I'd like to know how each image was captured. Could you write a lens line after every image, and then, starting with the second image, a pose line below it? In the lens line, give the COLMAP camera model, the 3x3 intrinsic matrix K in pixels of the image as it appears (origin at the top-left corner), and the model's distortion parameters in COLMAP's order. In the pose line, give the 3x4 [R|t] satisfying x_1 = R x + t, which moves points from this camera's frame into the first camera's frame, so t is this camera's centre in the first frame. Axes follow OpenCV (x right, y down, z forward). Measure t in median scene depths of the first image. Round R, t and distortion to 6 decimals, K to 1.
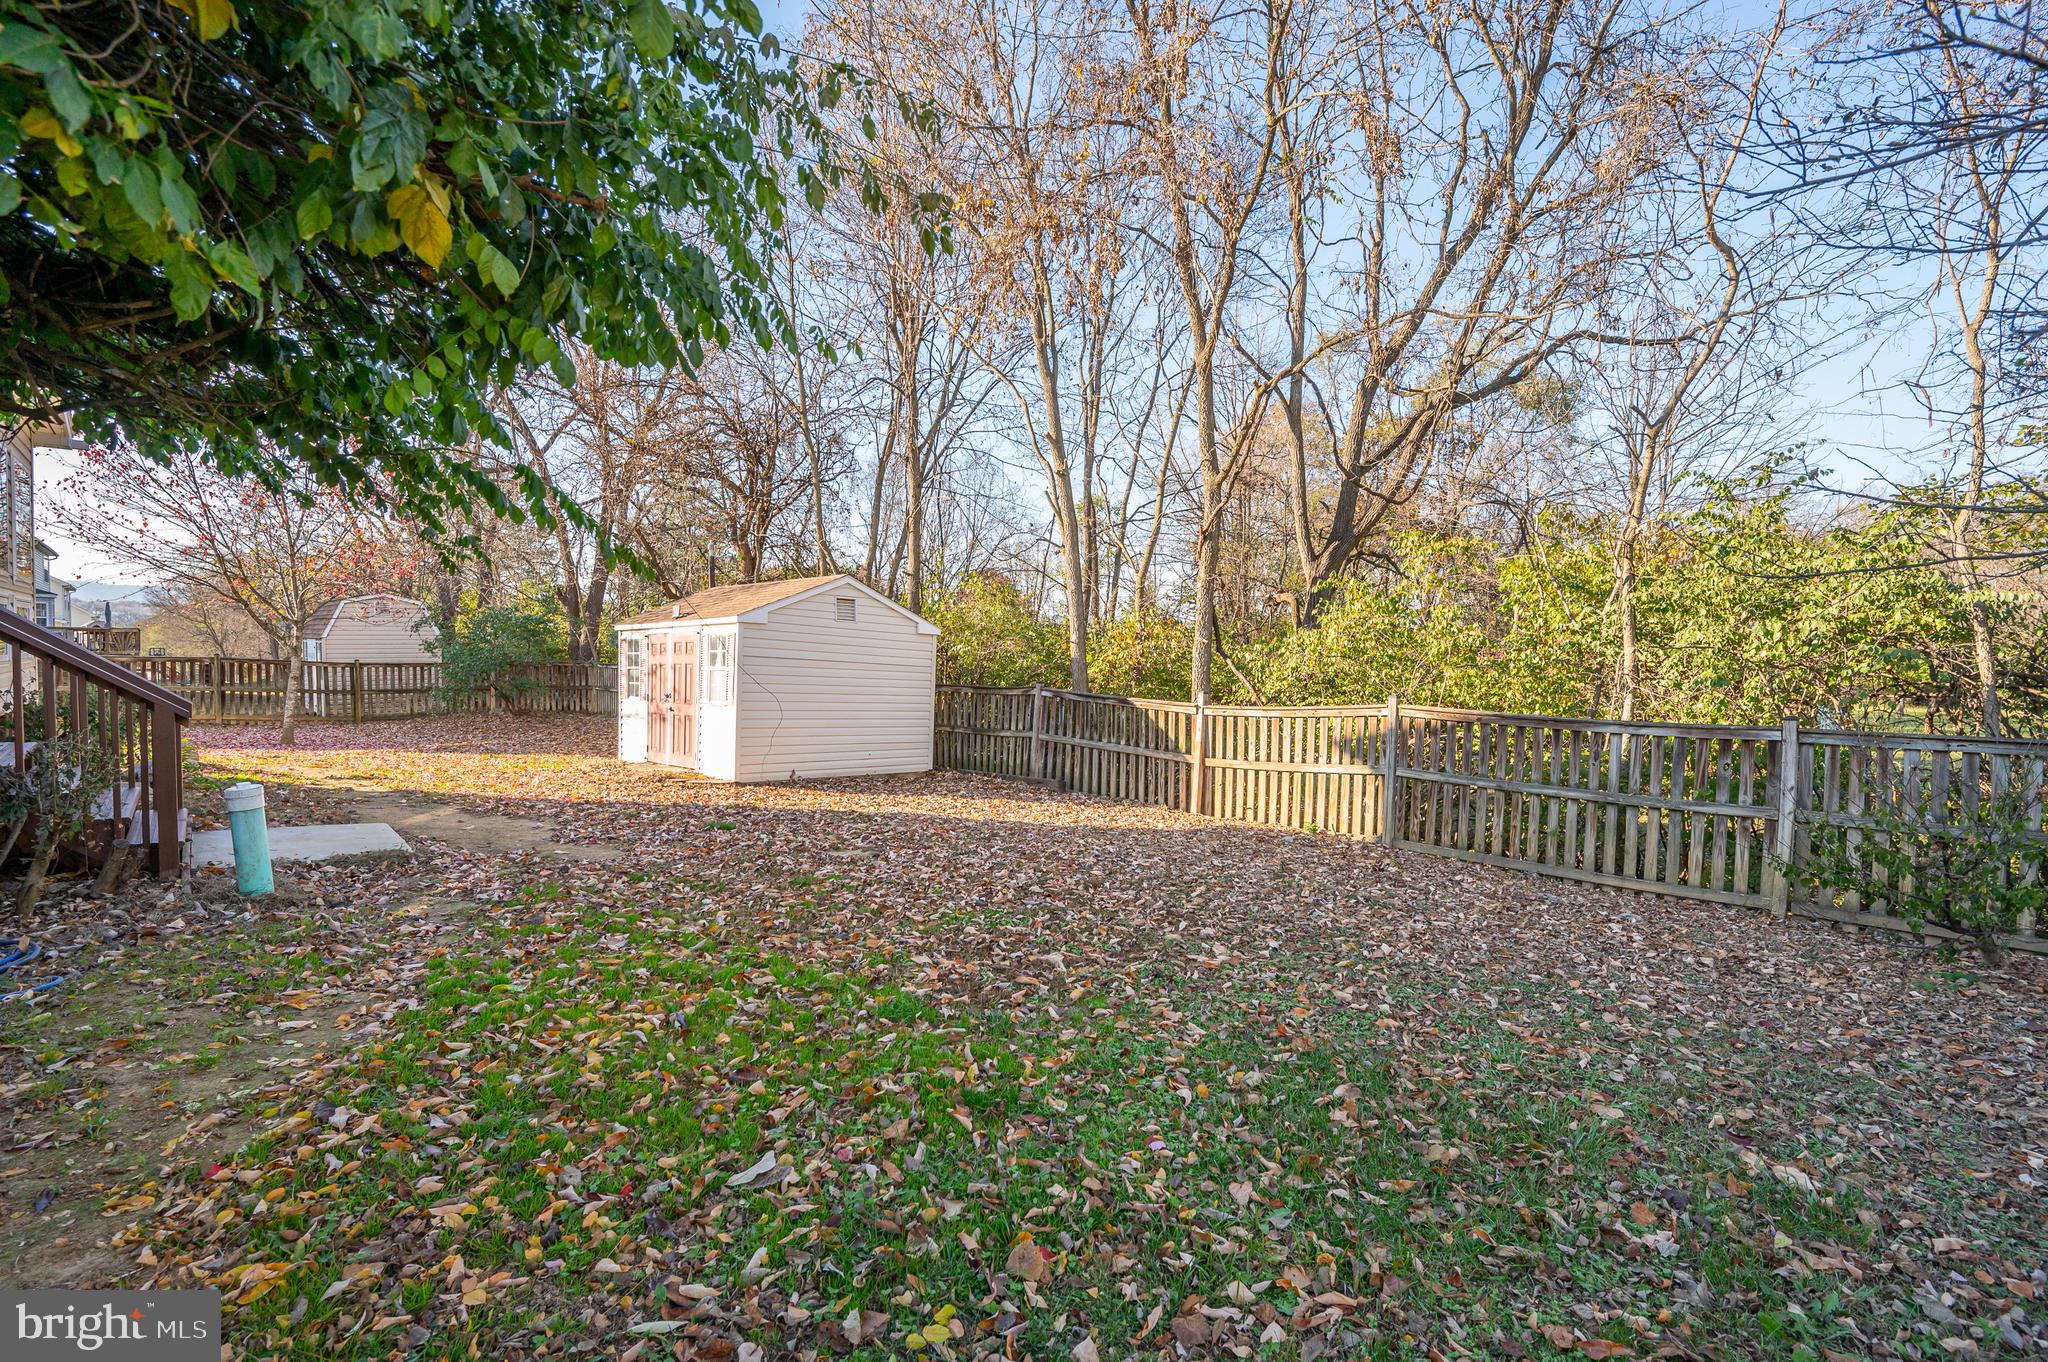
lens RADIAL K [[958.5, 0, 1024.0], [0, 958.5, 681.0], [0, 0, 1]] dist [-0.001509, 0.016030]
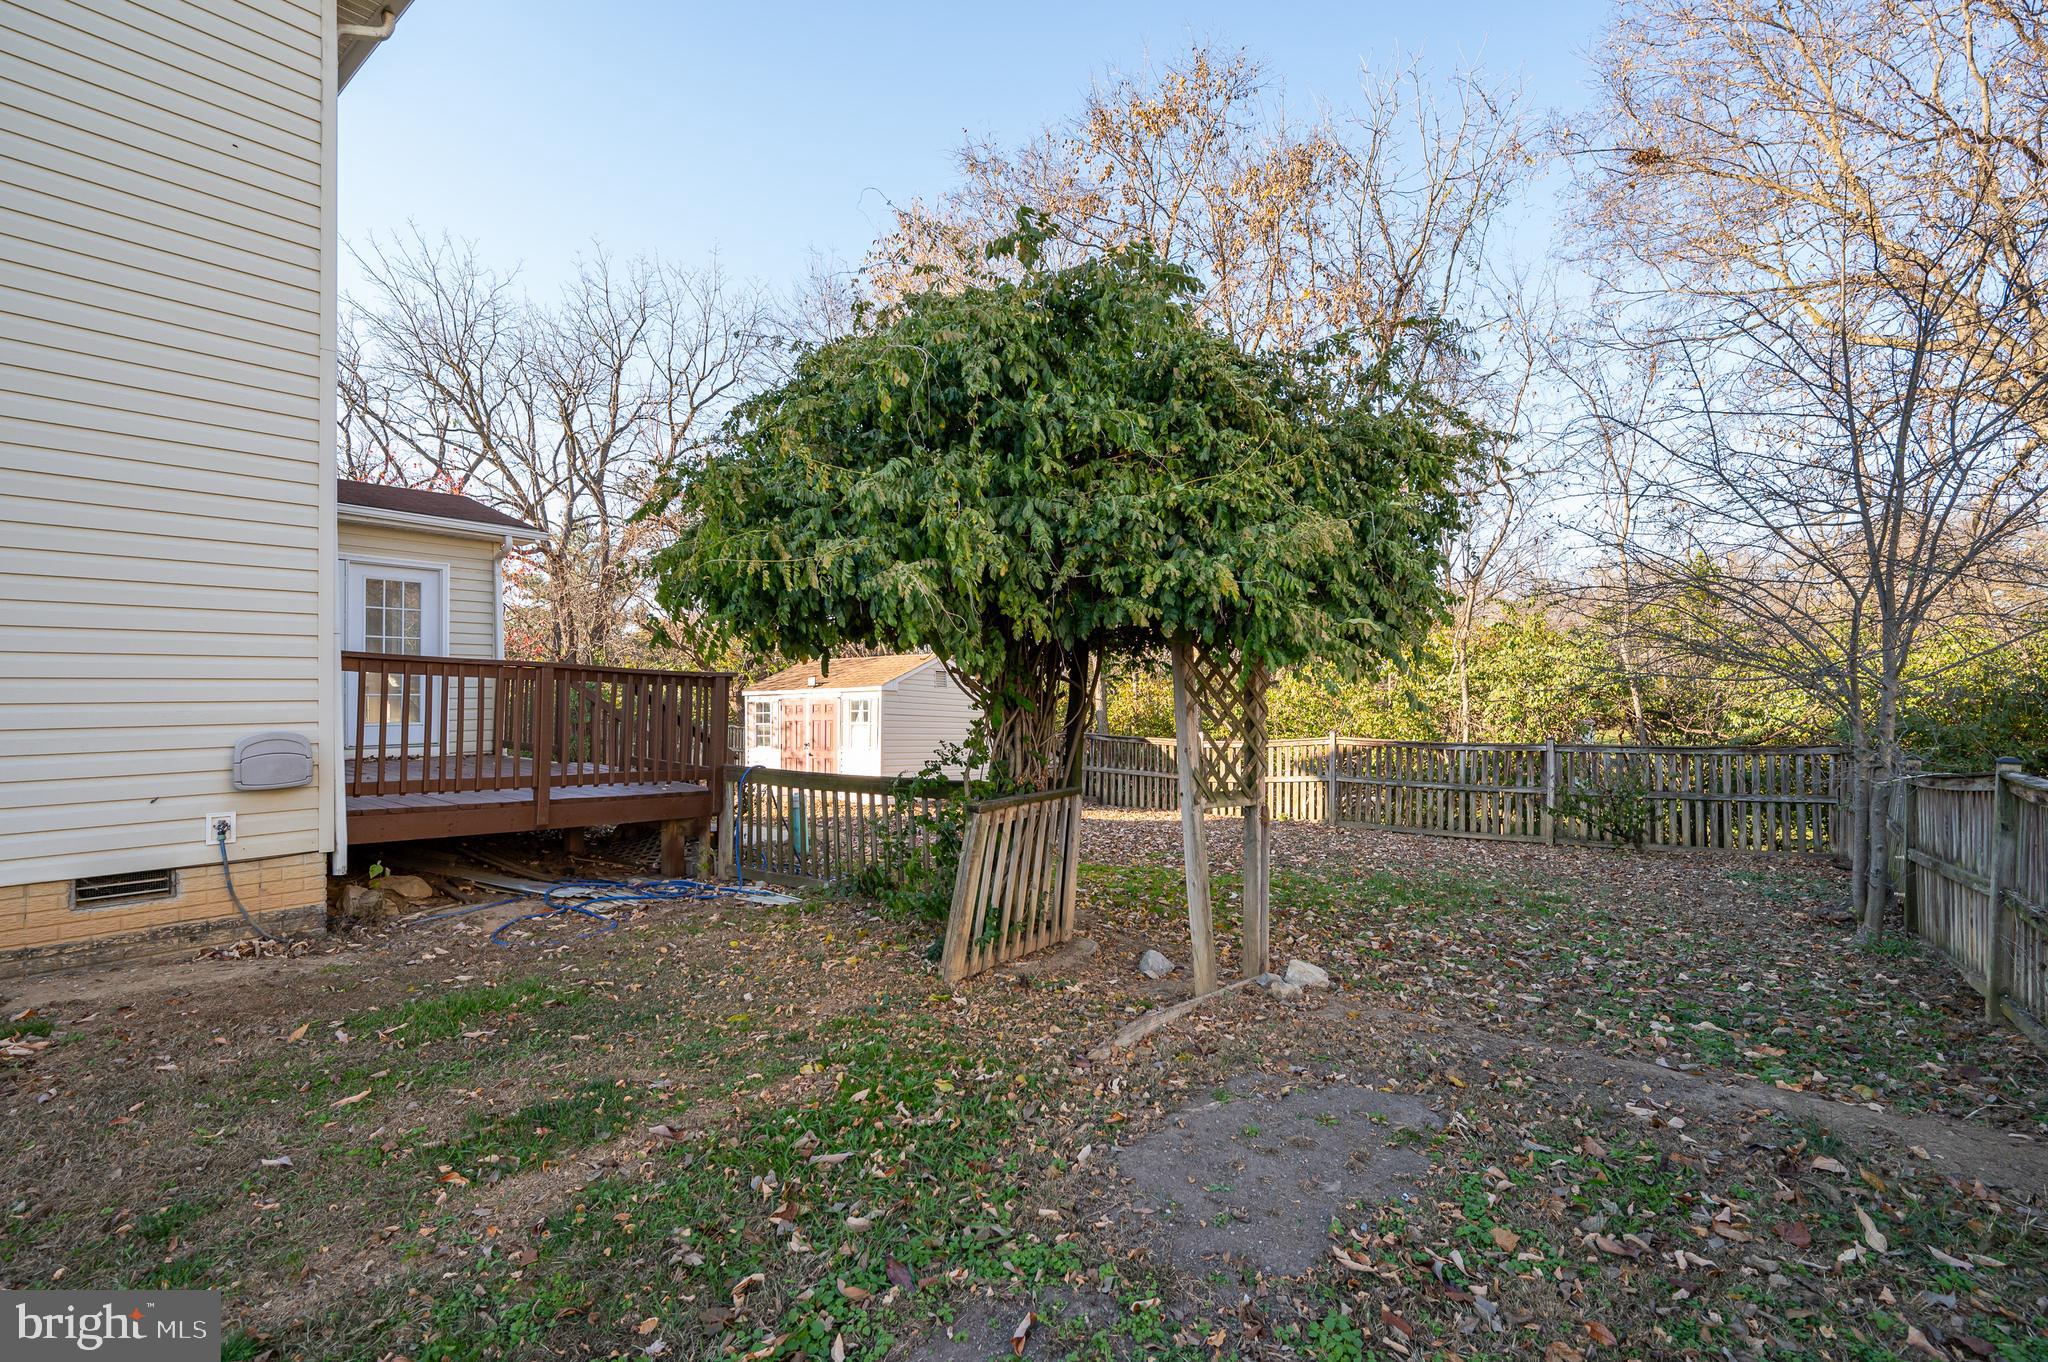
lens RADIAL K [[958.5, 0, 1024.0], [0, 958.5, 681.0], [0, 0, 1]] dist [-0.001509, 0.016030]
pose [[0.984609, -0.013165, 0.174274, -0.454824], [0.021577, 0.998687, -0.046463, -0.006682], [-0.173433, 0.049509, 0.983600, -0.562384]]
